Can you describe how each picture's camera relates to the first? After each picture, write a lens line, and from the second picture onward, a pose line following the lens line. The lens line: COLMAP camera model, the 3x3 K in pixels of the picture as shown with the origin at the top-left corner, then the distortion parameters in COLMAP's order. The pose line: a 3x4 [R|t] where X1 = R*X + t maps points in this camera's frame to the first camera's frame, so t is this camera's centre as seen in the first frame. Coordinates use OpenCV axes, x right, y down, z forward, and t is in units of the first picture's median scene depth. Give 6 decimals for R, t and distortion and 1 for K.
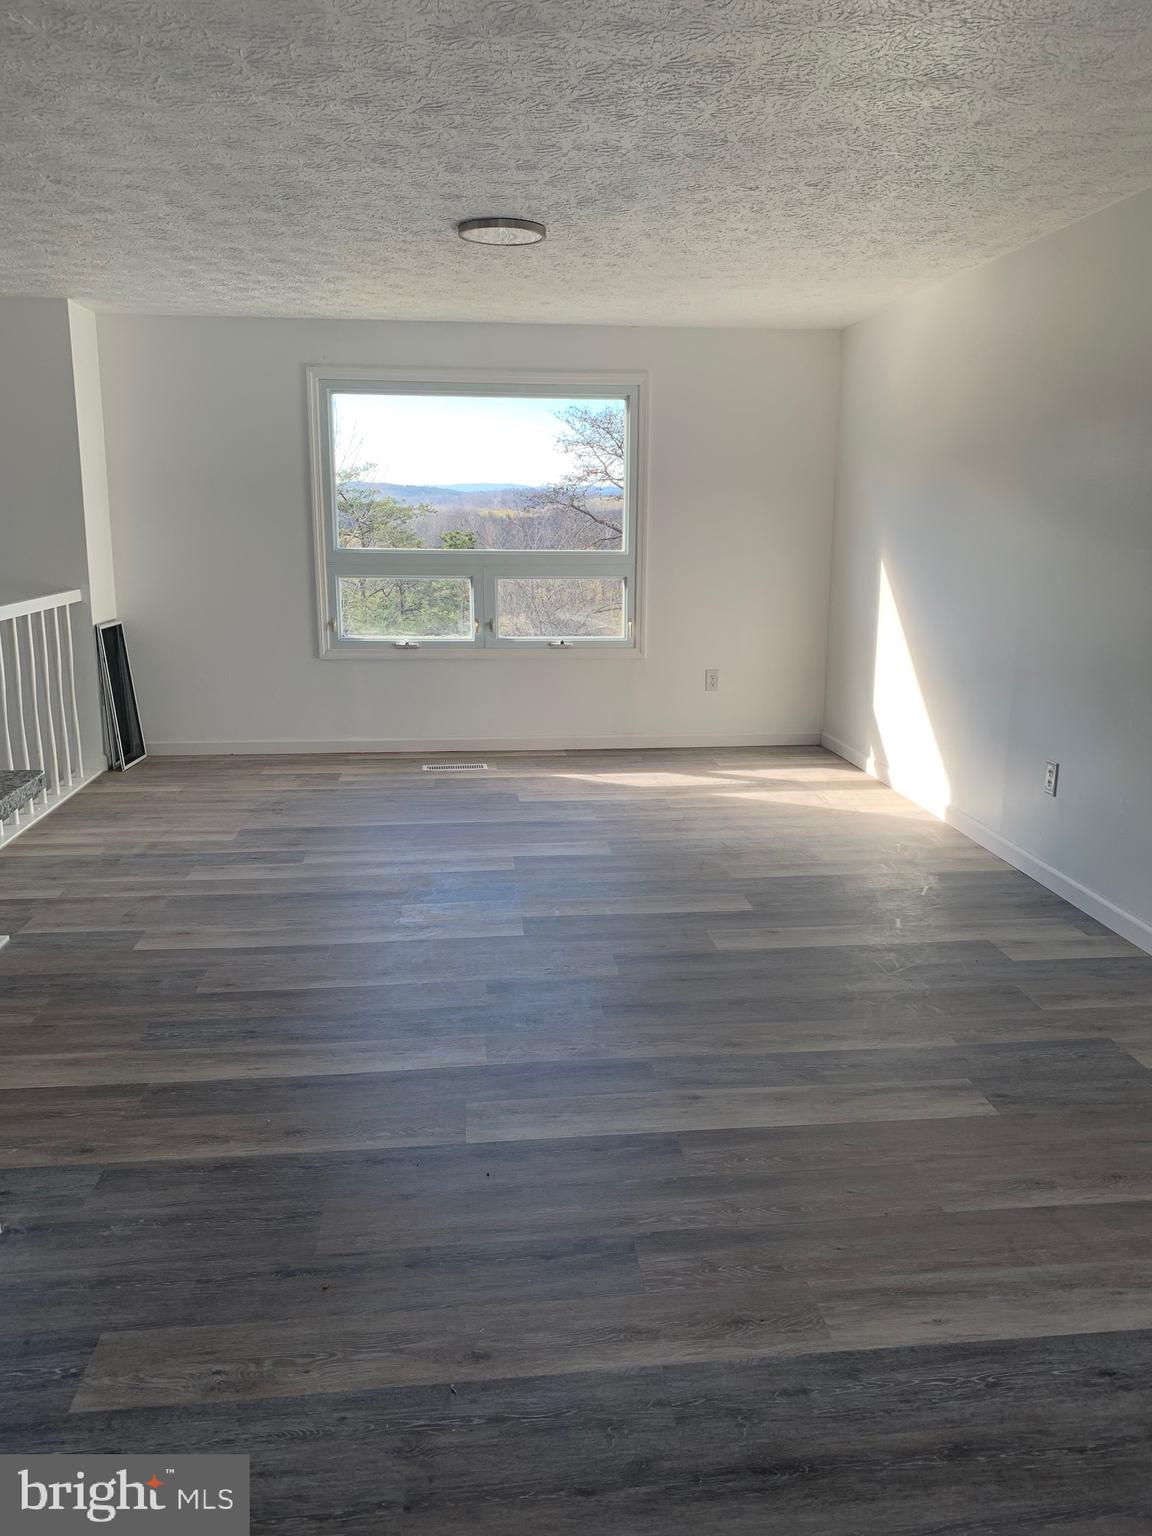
lens RADIAL K [[1169.3, 0, 576.8], [0, 1169.3, 766.3], [0, 0, 1]] dist [0.031168, -0.031415]
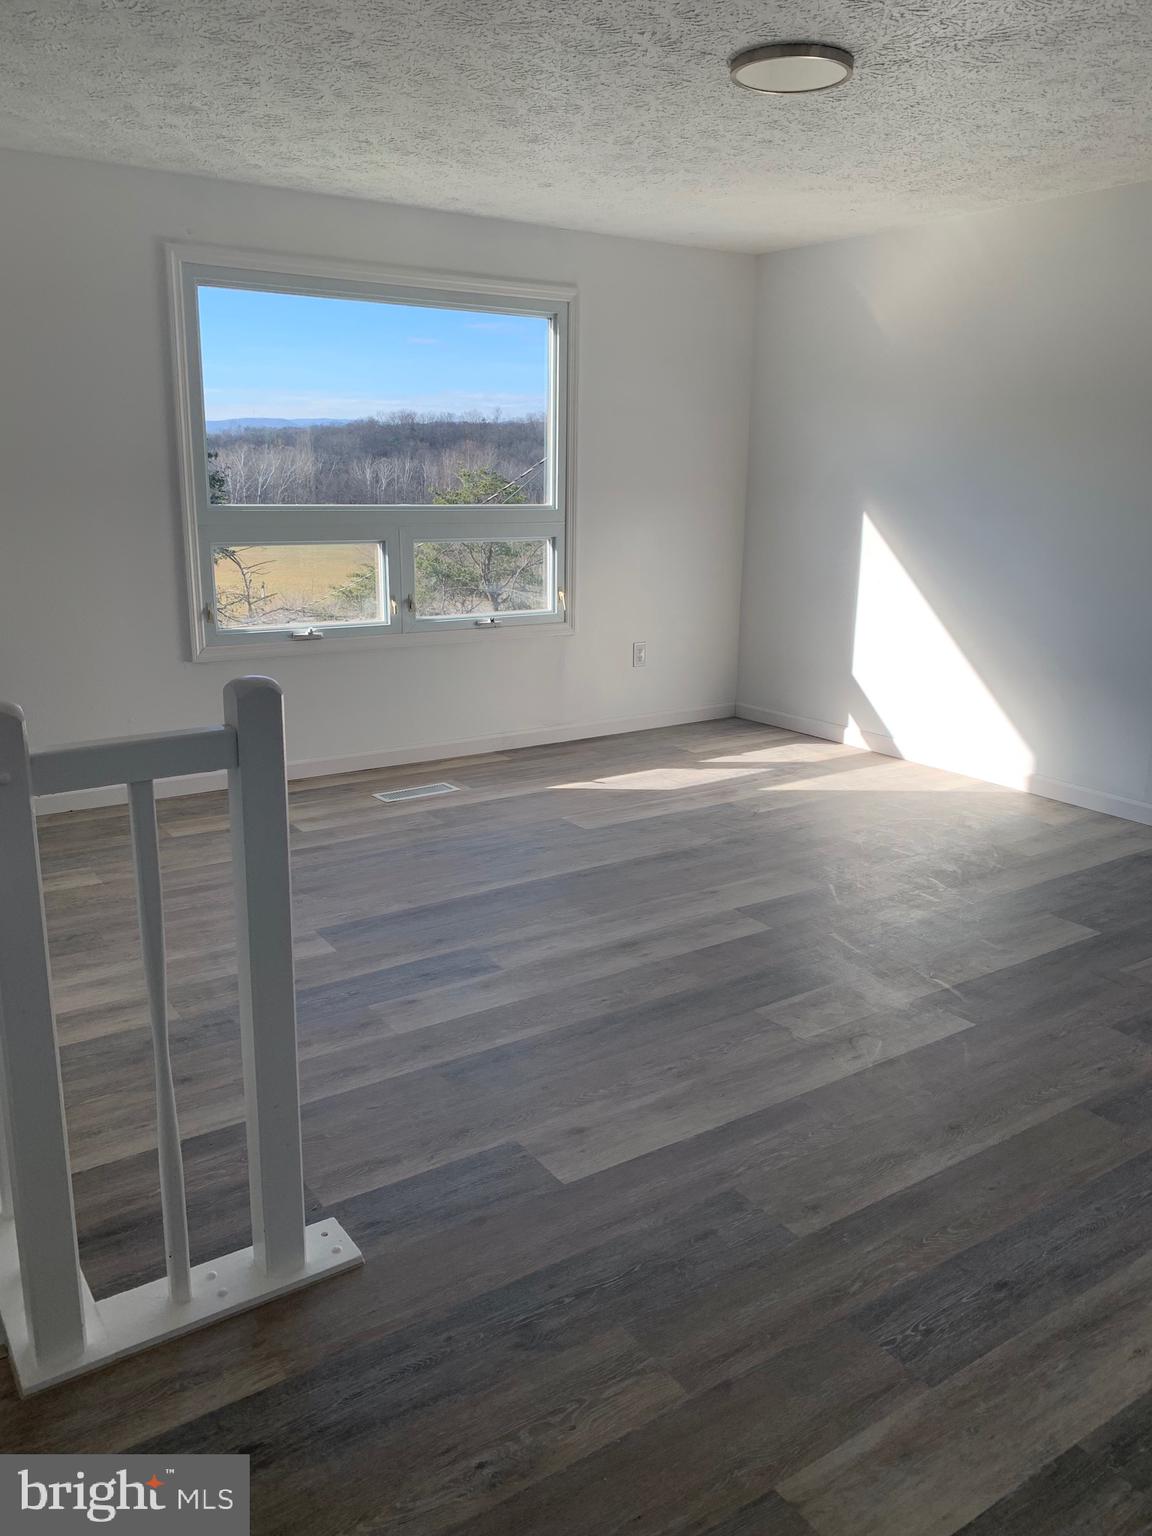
lens RADIAL K [[1169.3, 0, 564.8], [0, 1169.3, 770.6], [0, 0, 1]] dist [0.031168, -0.031415]
pose [[0.882918, -0.114572, 0.455334, -0.371865], [0.091549, 0.993166, 0.072382, -0.060262], [-0.460515, -0.022222, 0.887374, 0.272184]]
